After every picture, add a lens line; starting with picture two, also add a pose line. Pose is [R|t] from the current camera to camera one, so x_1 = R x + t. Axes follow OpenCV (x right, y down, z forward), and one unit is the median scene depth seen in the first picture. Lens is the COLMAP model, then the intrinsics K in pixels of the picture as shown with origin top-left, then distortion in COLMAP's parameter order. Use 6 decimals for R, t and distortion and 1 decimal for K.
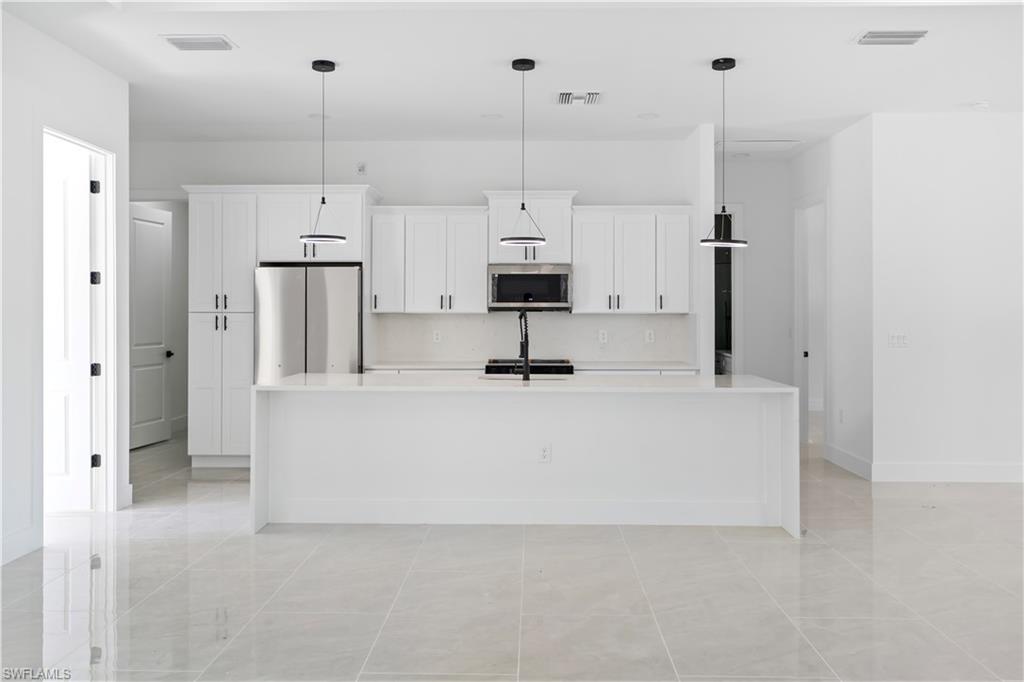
lens RADIAL K [[812.7, 0, 511.7], [0, 812.7, 308.9], [0, 0, 1]] dist [0.004032, 0.002907]
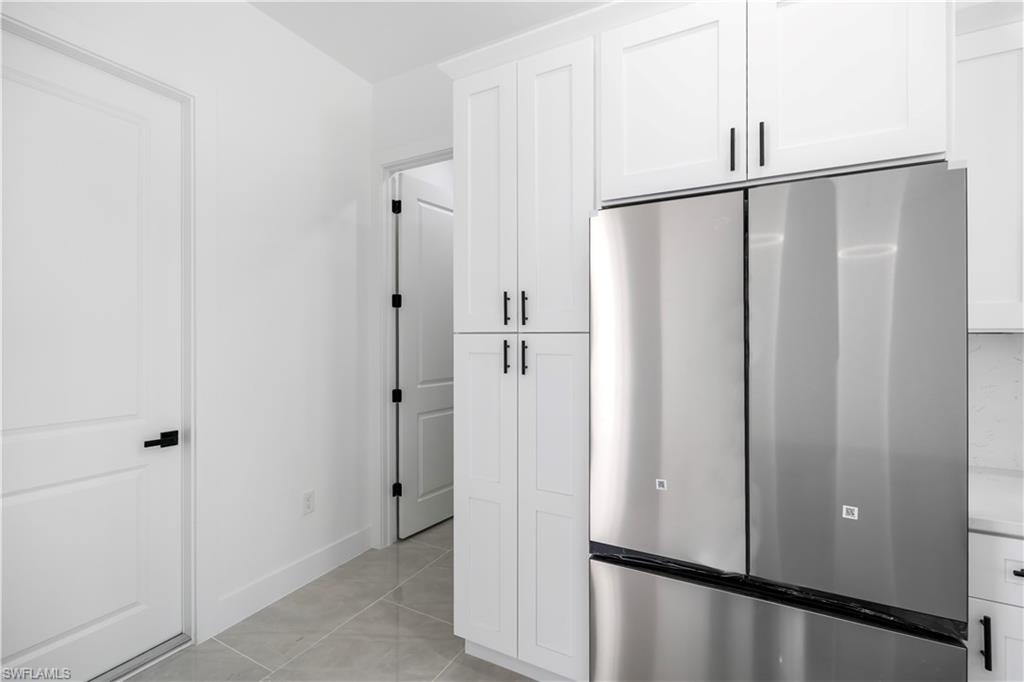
lens RADIAL K [[451.9, 0, 512.0], [0, 451.9, 341.0], [0, 0, 1]] dist [-0.001664, -0.000145]
pose [[0.892799, 0.002249, -0.450449, -0.244612], [-0.000707, 0.999993, 0.003591, 0.007578], [0.450454, -0.002888, 0.892795, 0.766180]]
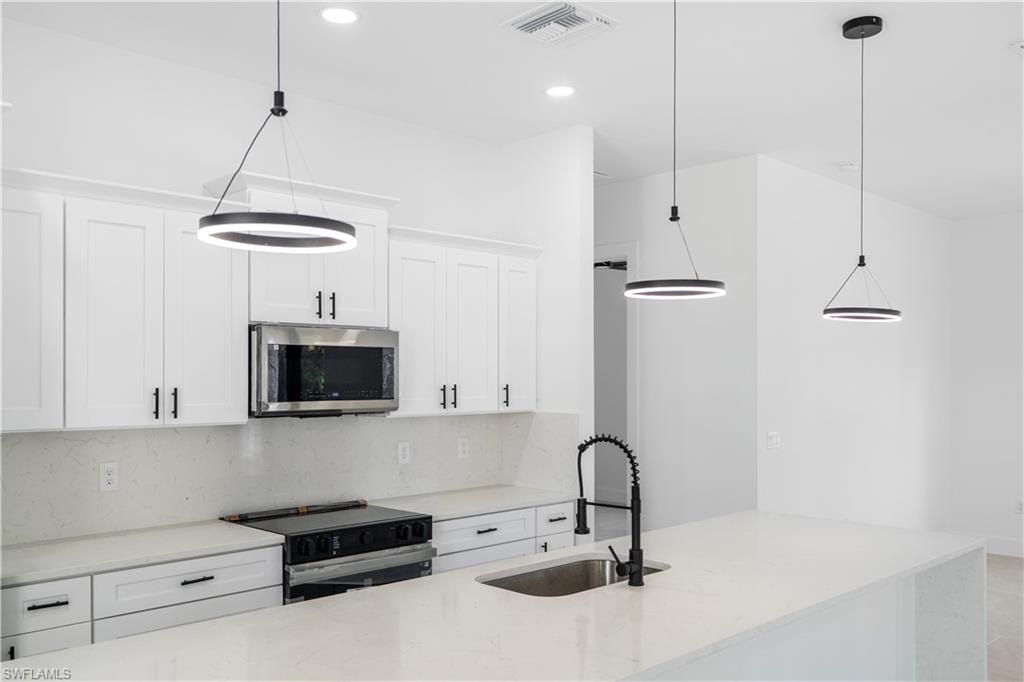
lens RADIAL K [[864.6, 0, 514.3], [0, 864.6, 377.5], [0, 0, 1]] dist [0.006576, 0.002569]
pose [[0.698708, -0.002396, 0.715403, -0.293770], [-0.002418, 0.999981, 0.005710, -0.026237], [-0.715403, -0.005719, 0.698689, 0.531078]]
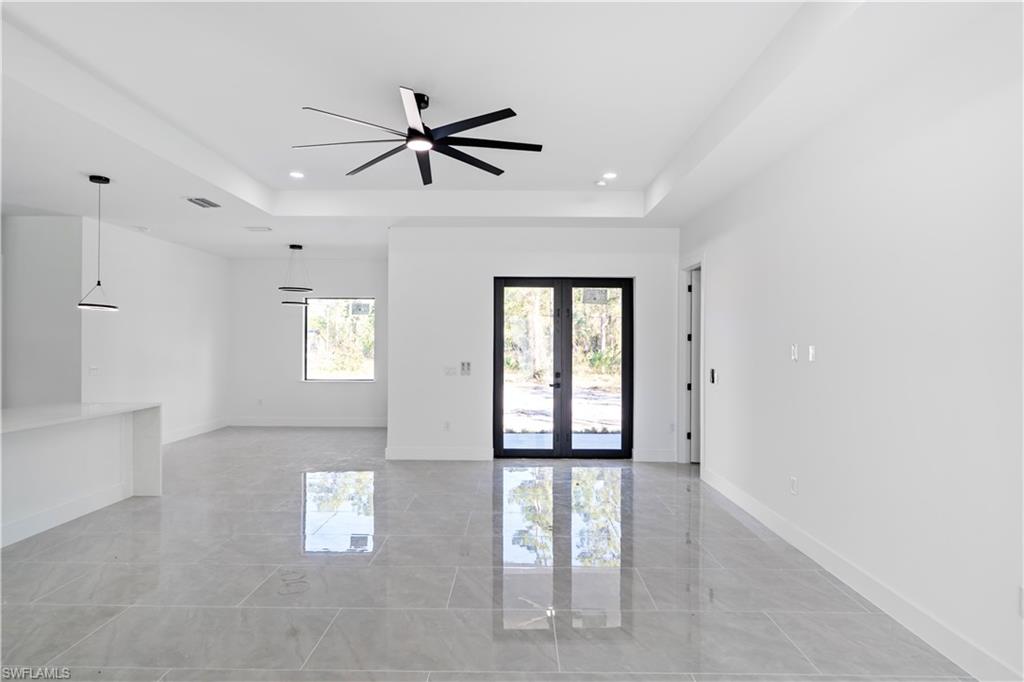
lens RADIAL K [[561.3, 0, 512.0], [0, 561.3, 341.0], [0, 0, 1]] dist [0.001139, 0.000029]
pose [[-0.012617, 0.001765, 0.999919, -0.526223], [-0.008217, 0.999964, -0.001869, -0.019864], [-0.999887, -0.008240, -0.012602, 0.217317]]
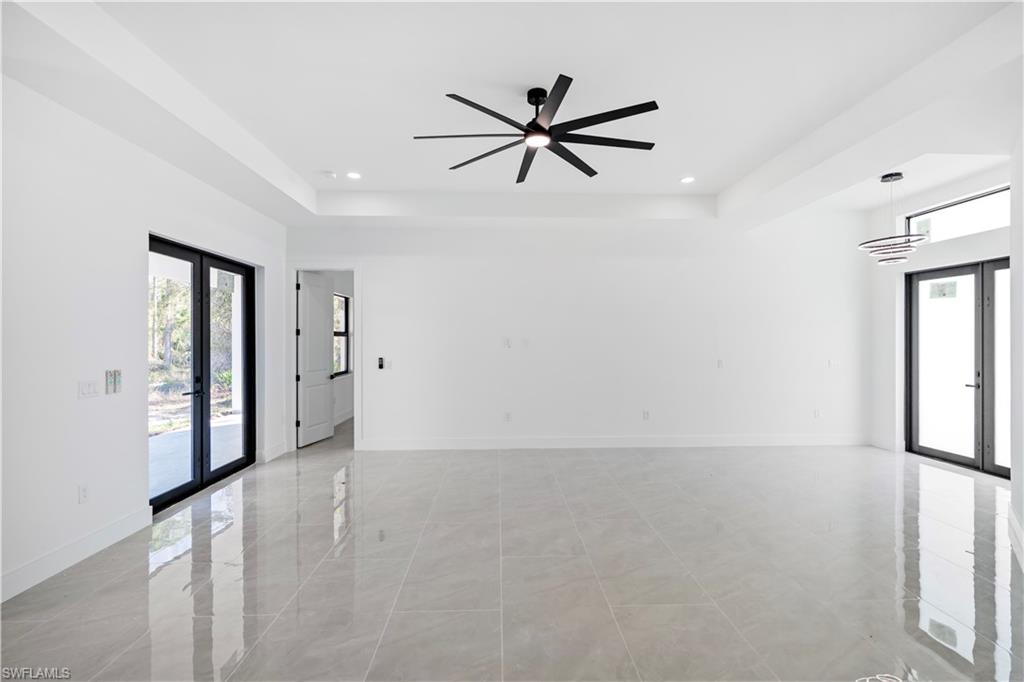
lens RADIAL K [[450.0, 0, 512.0], [0, 450.0, 341.0], [0, 0, 1]] dist [0.000501, -0.000119]
pose [[-0.997999, 0.001023, -0.063226, 0.101589], [0.001158, 0.999997, -0.002099, -0.011579], [0.063224, -0.002168, -0.997997, 0.764118]]
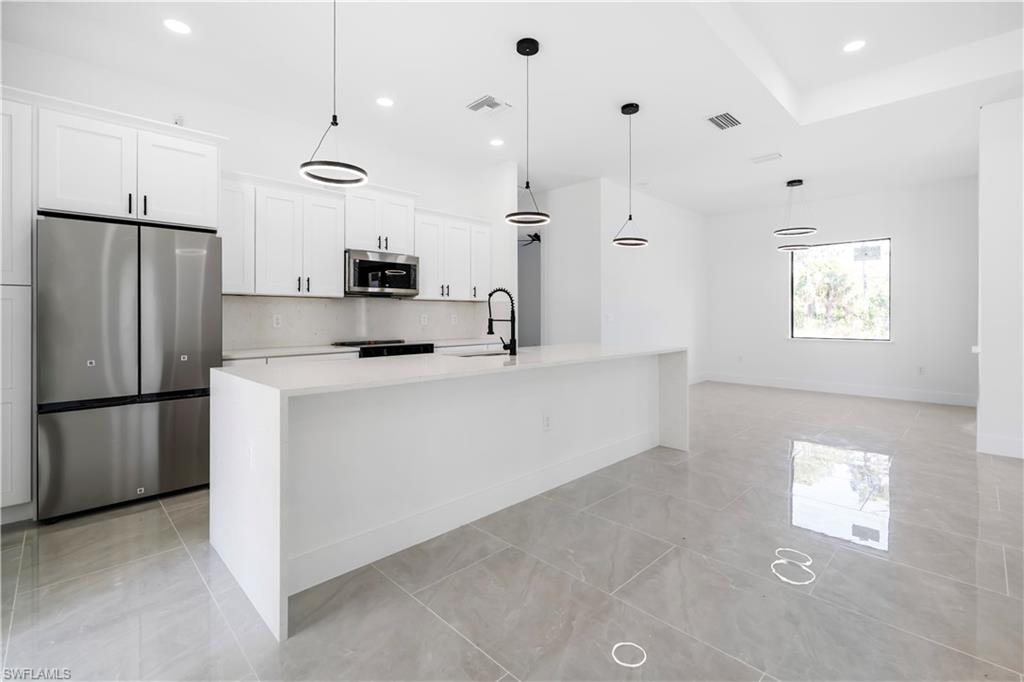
lens RADIAL K [[461.3, 0, 514.4], [0, 461.3, 315.0], [0, 0, 1]] dist [-0.002835, -0.000179]
pose [[0.690824, -0.001009, 0.723022, -0.306494], [-0.000746, 0.999998, 0.002108, 0.026716], [-0.723022, -0.001995, 0.690822, 0.449533]]
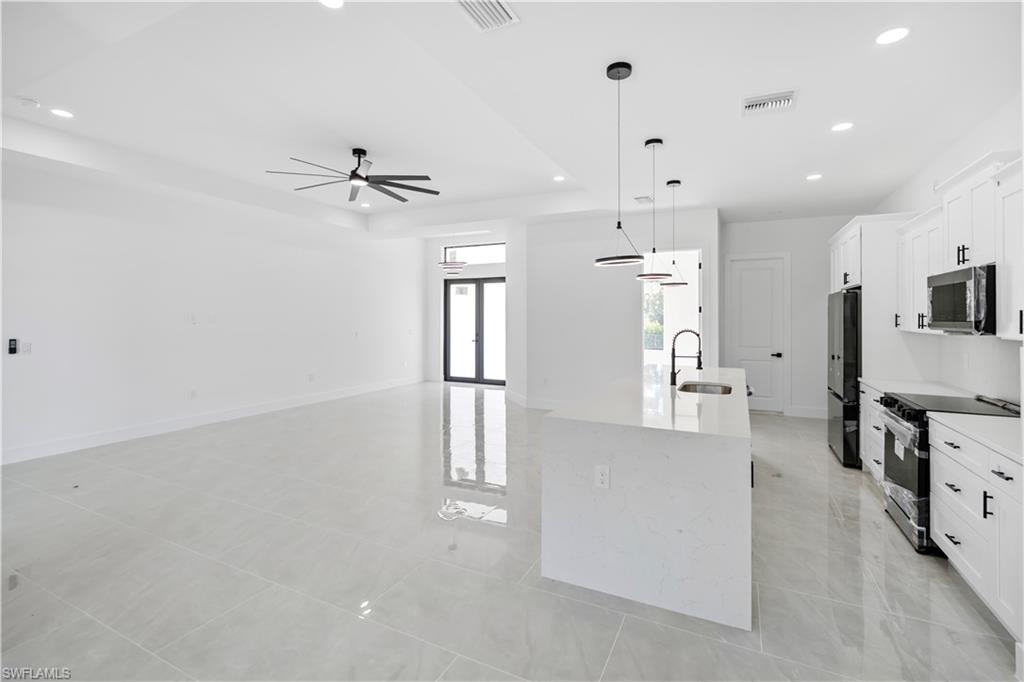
lens RADIAL K [[461.2, 0, 515.6], [0, 461.2, 310.1], [0, 0, 1]] dist [-0.000980, -0.000172]
pose [[-0.419162, -0.015971, -0.907771, 0.580733], [-0.000306, 0.999848, -0.017450, -0.011672], [0.907911, -0.007036, -0.419103, 0.815552]]
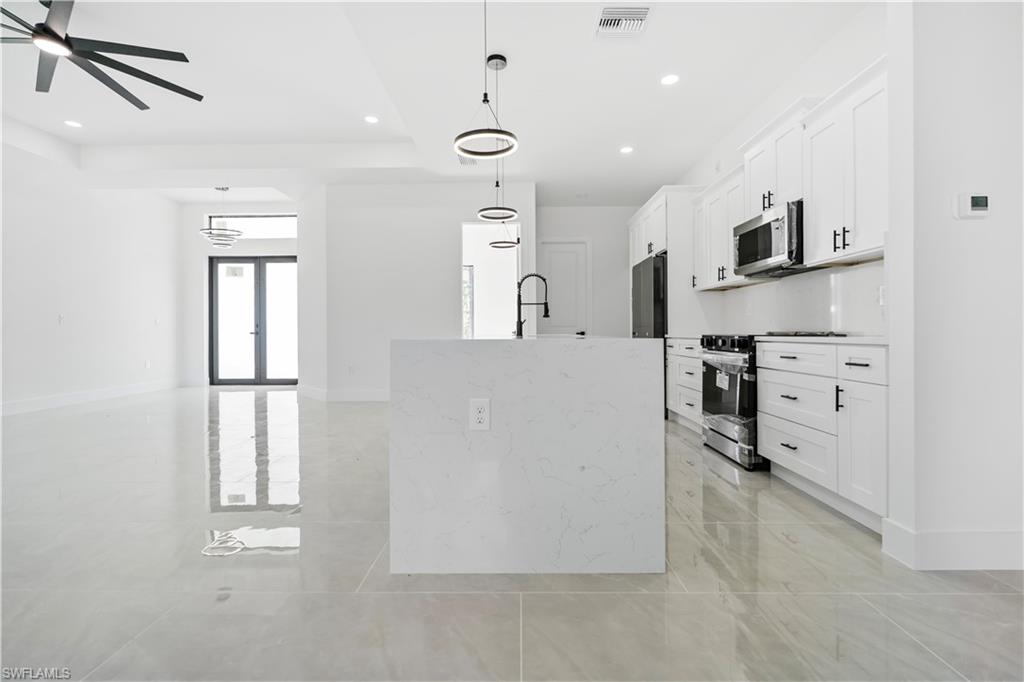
lens RADIAL K [[454.2, 0, 512.2], [0, 454.2, 327.8], [0, 0, 1]] dist [-0.001776, -0.000746]
pose [[0.006211, -0.008694, -0.999943, 0.485136], [0.009097, 0.999921, -0.008638, 0.061635], [0.999939, -0.009043, 0.006290, 0.746291]]
